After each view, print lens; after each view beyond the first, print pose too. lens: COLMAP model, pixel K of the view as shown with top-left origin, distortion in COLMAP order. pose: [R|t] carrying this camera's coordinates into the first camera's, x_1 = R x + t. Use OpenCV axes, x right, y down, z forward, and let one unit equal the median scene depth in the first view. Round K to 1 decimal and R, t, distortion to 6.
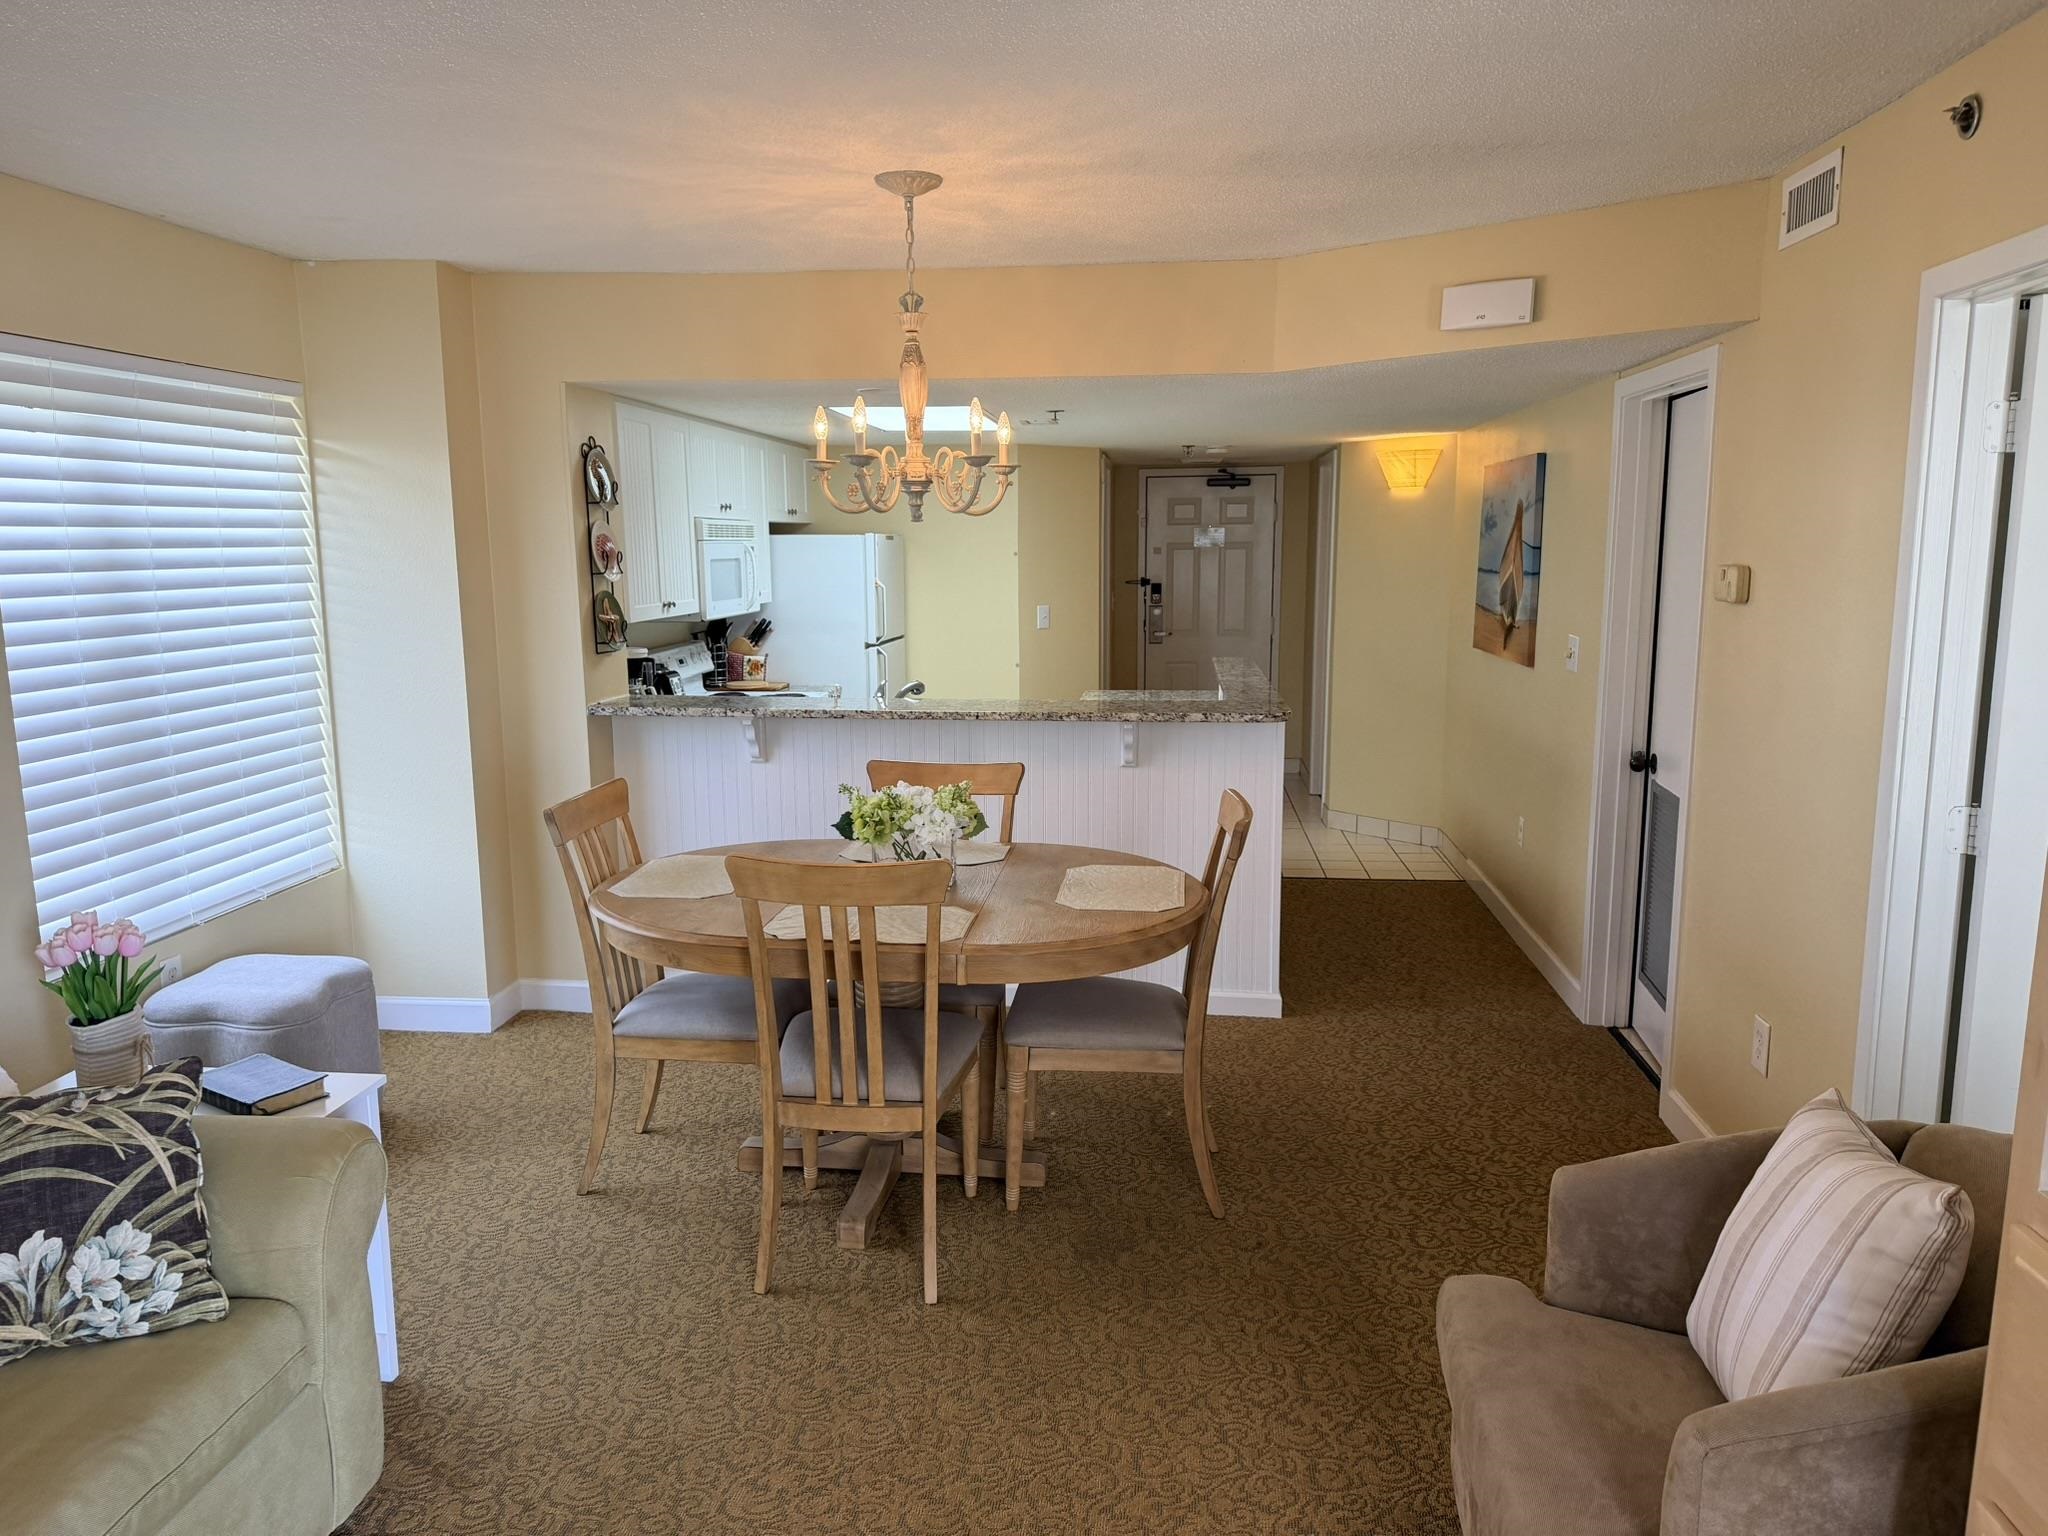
lens RADIAL K [[1411.5, 0, 1018.4], [0, 1411.5, 774.3], [0, 0, 1]] dist [0.093644, -0.135934]
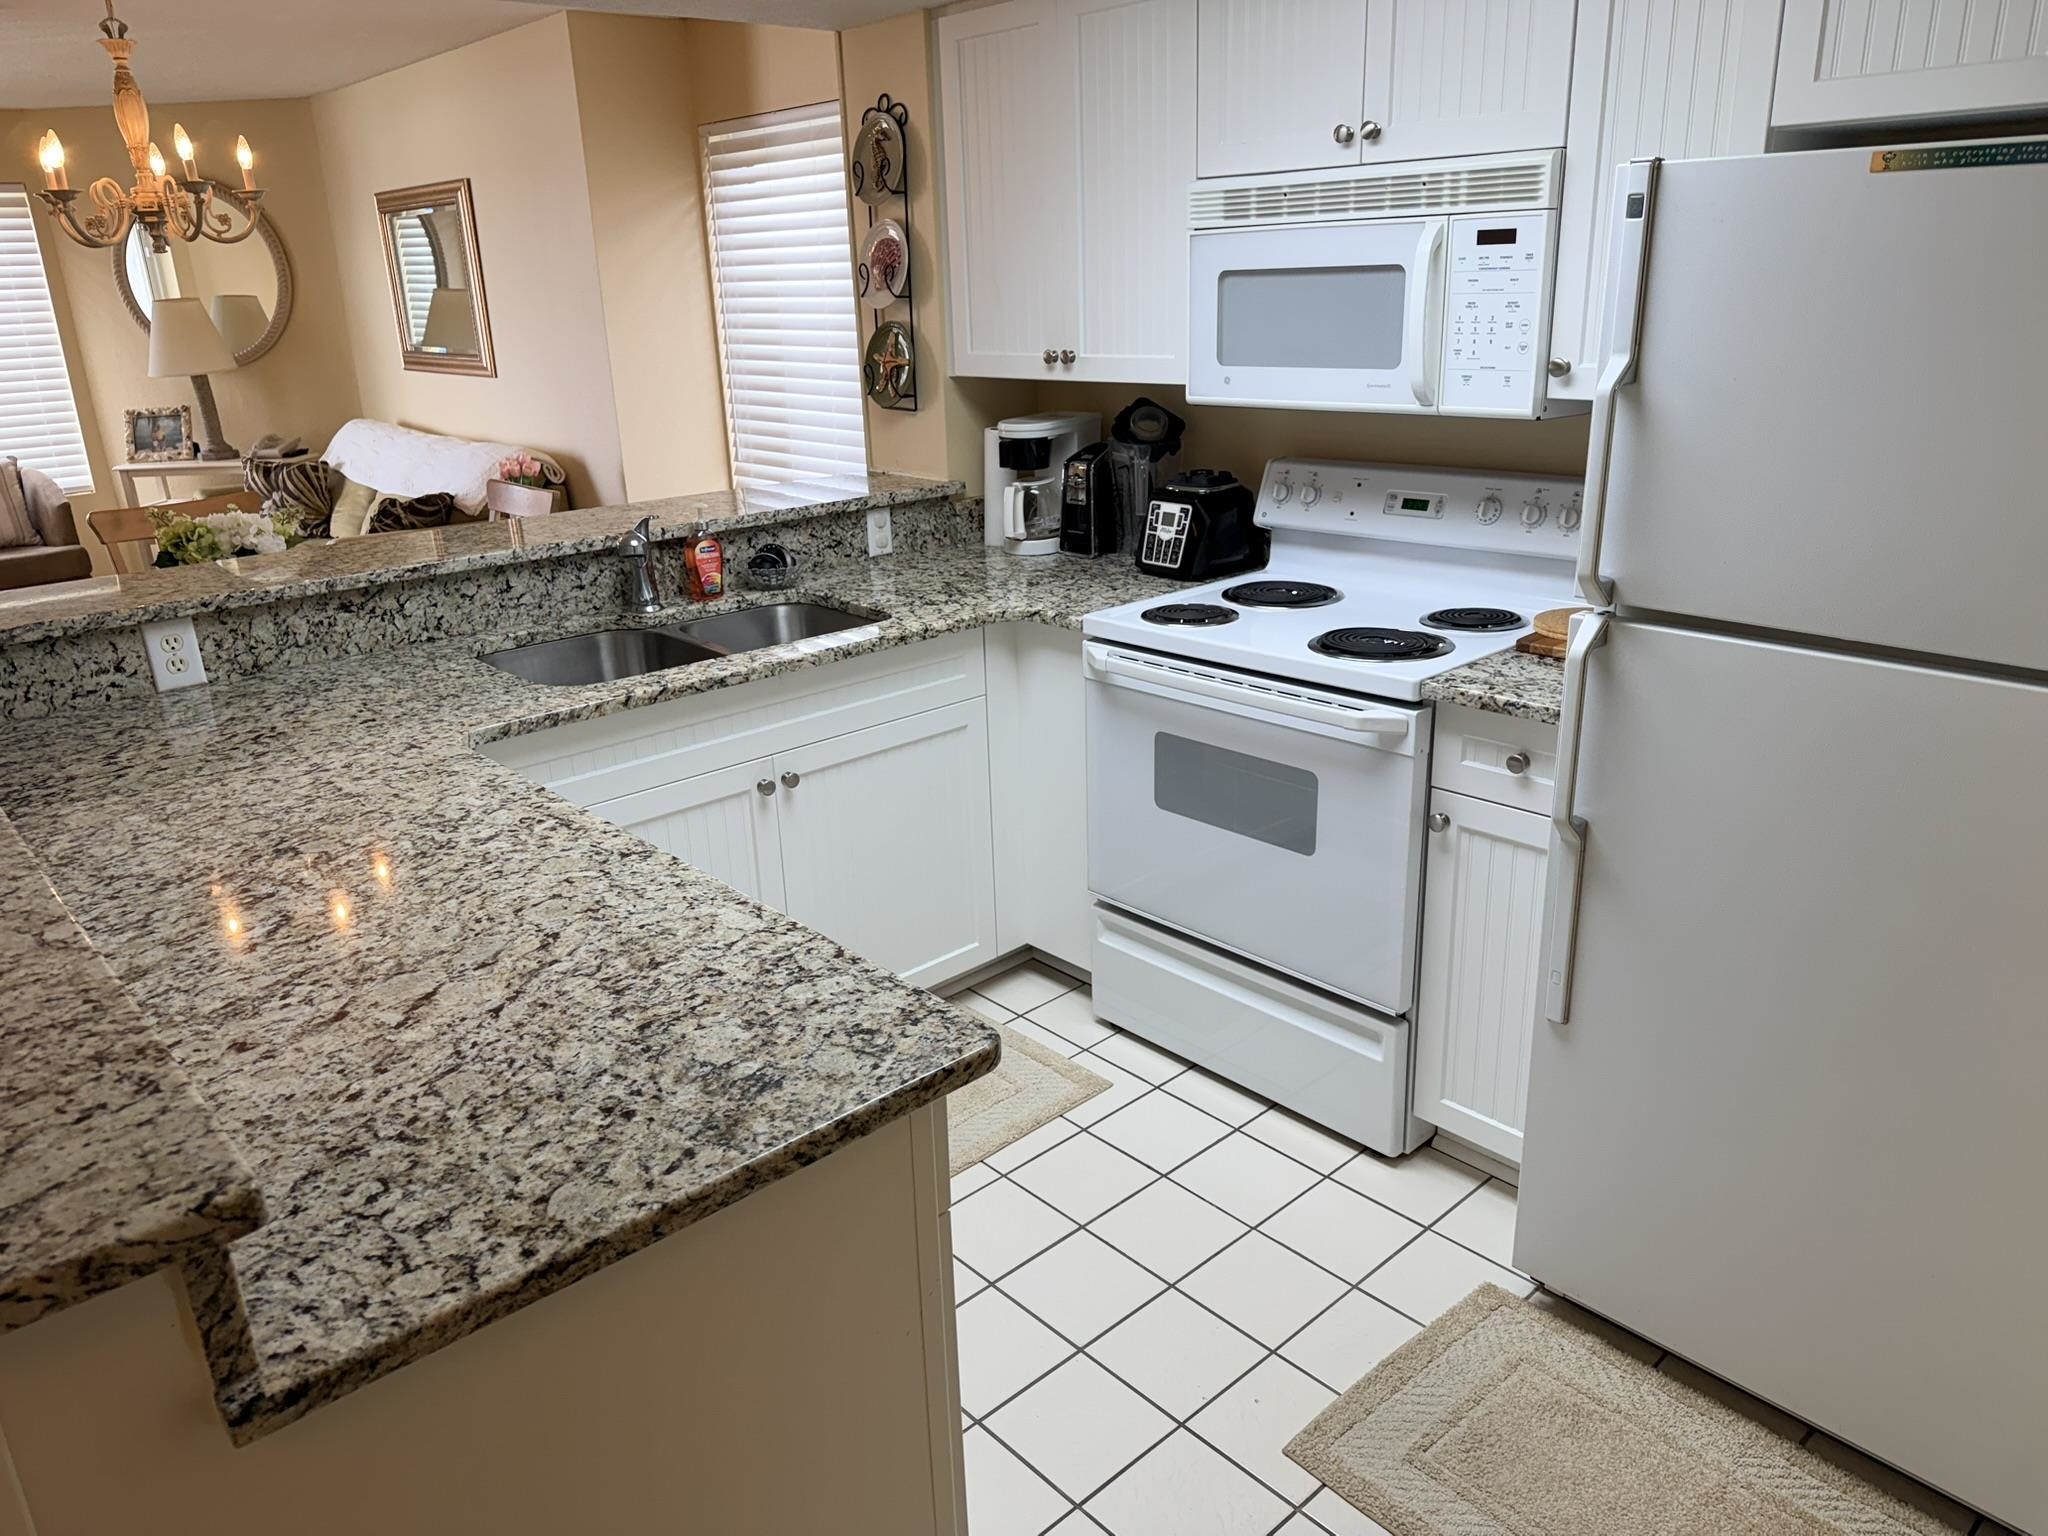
lens RADIAL K [[1411.5, 0, 1018.4], [0, 1411.5, 774.3], [0, 0, 1]] dist [0.093644, -0.135934]
pose [[-0.655102, 0.277221, -0.702844, 0.172752], [-0.085779, 0.896949, 0.433733, -0.174192], [0.750655, 0.344429, -0.563814, 1.103211]]
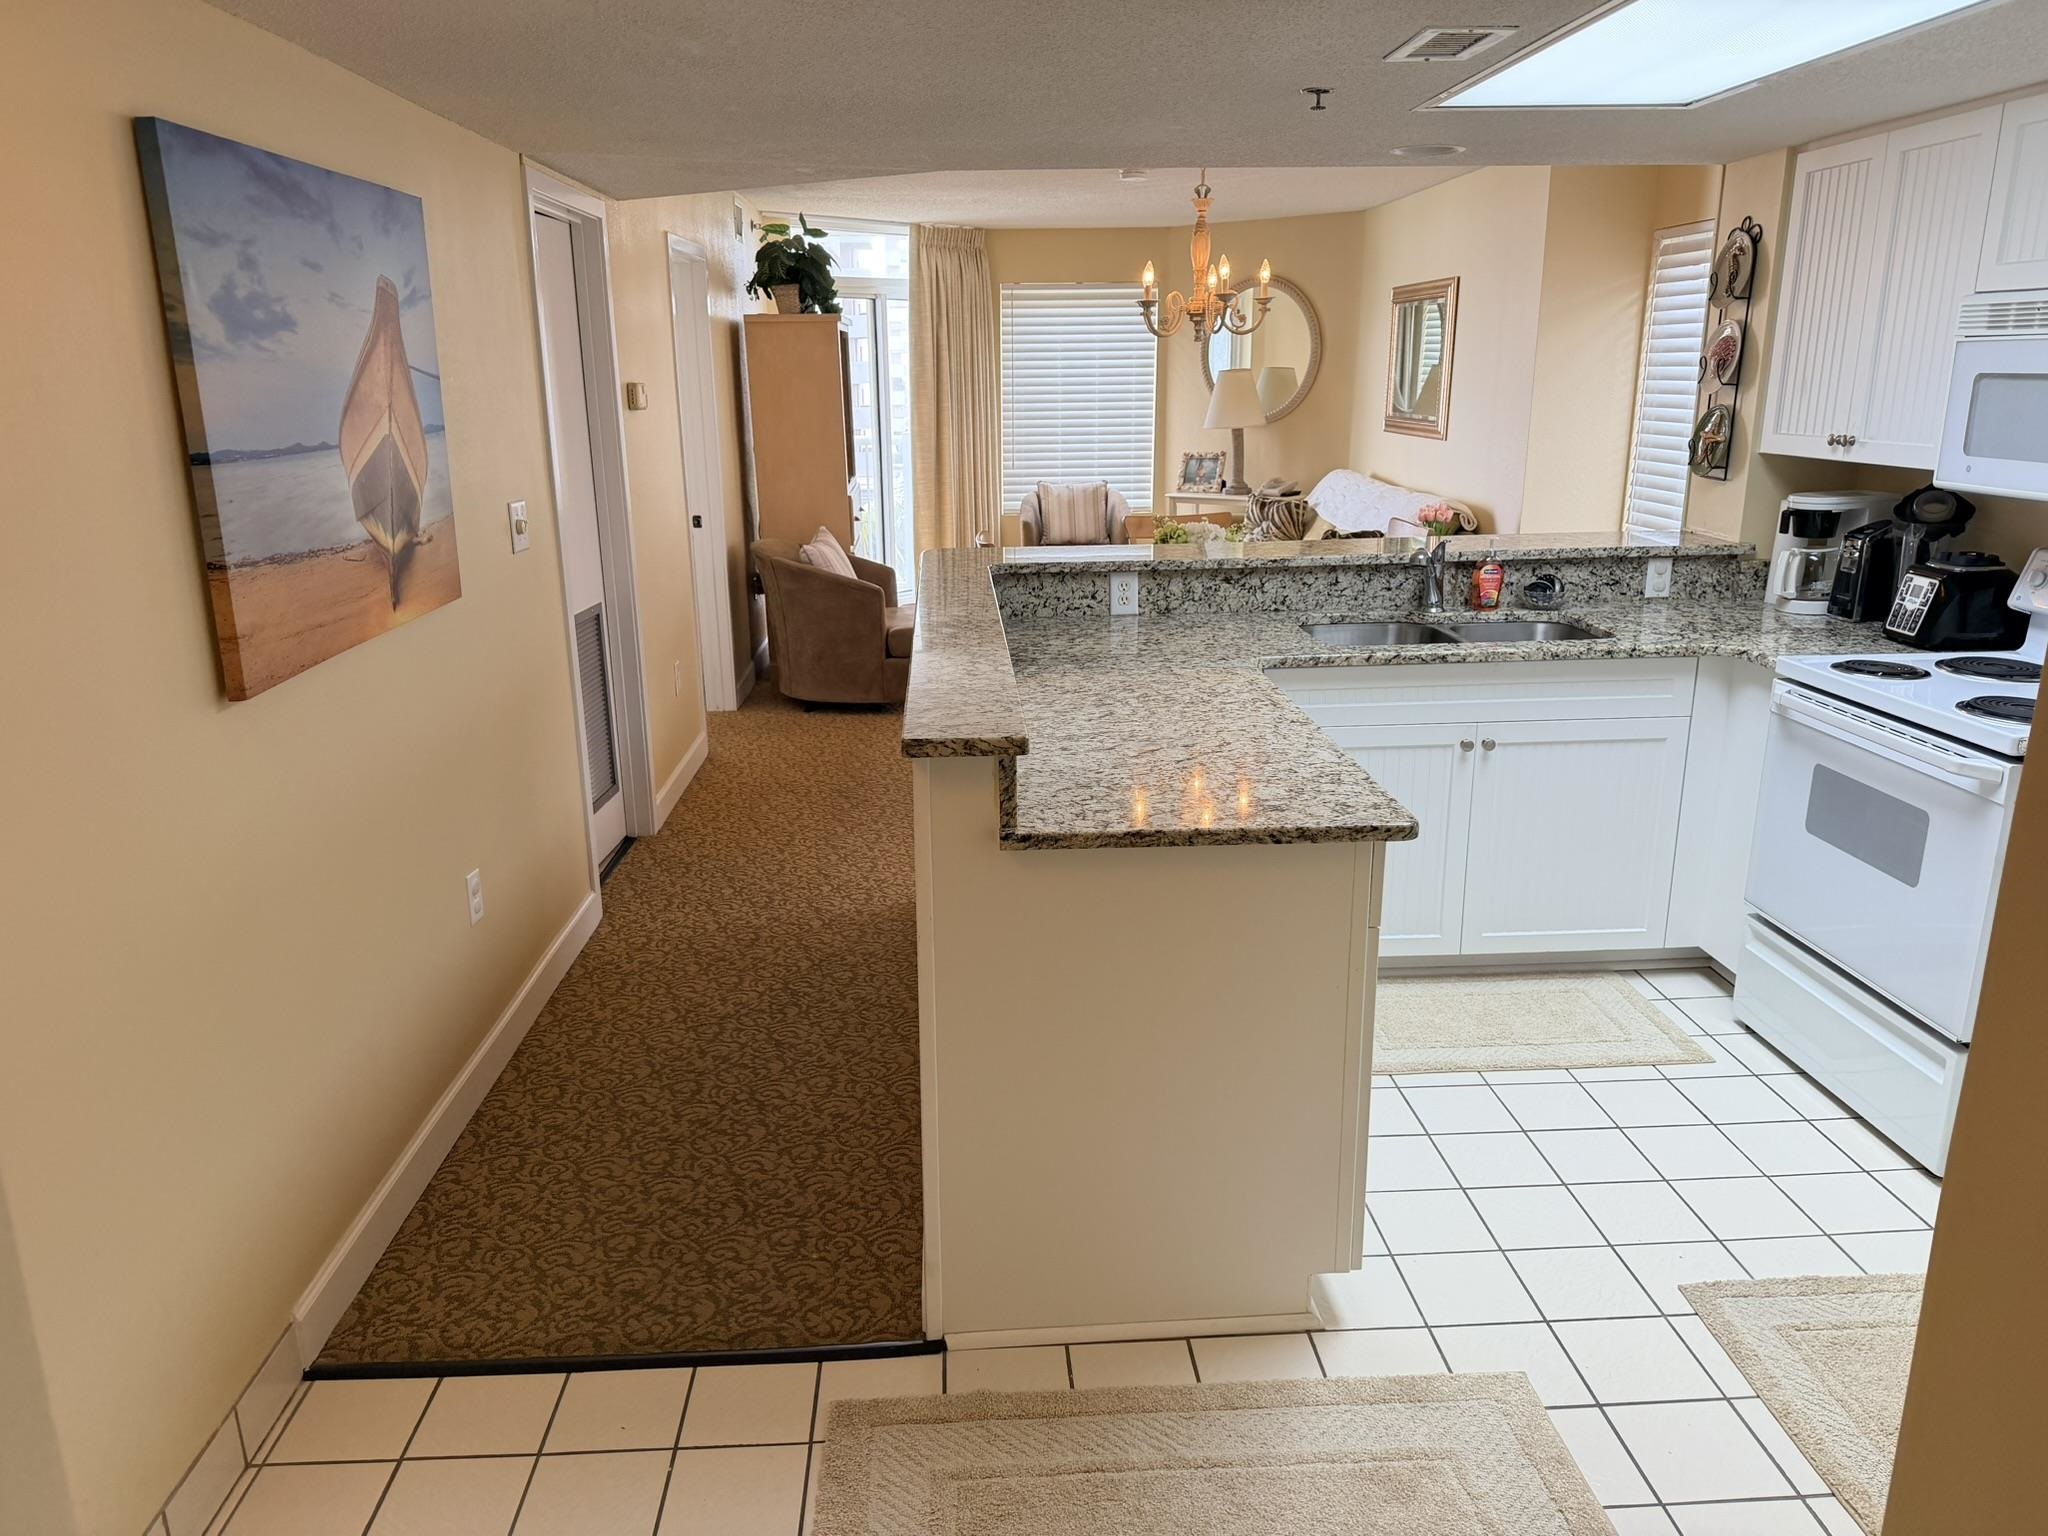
lens RADIAL K [[1411.5, 0, 1018.4], [0, 1411.5, 774.3], [0, 0, 1]] dist [0.093644, -0.135934]
pose [[-0.984973, 0.064864, -0.160064, 0.190274], [-0.009499, 0.905043, 0.425213, -0.205822], [0.172446, 0.420344, -0.890827, 1.272060]]
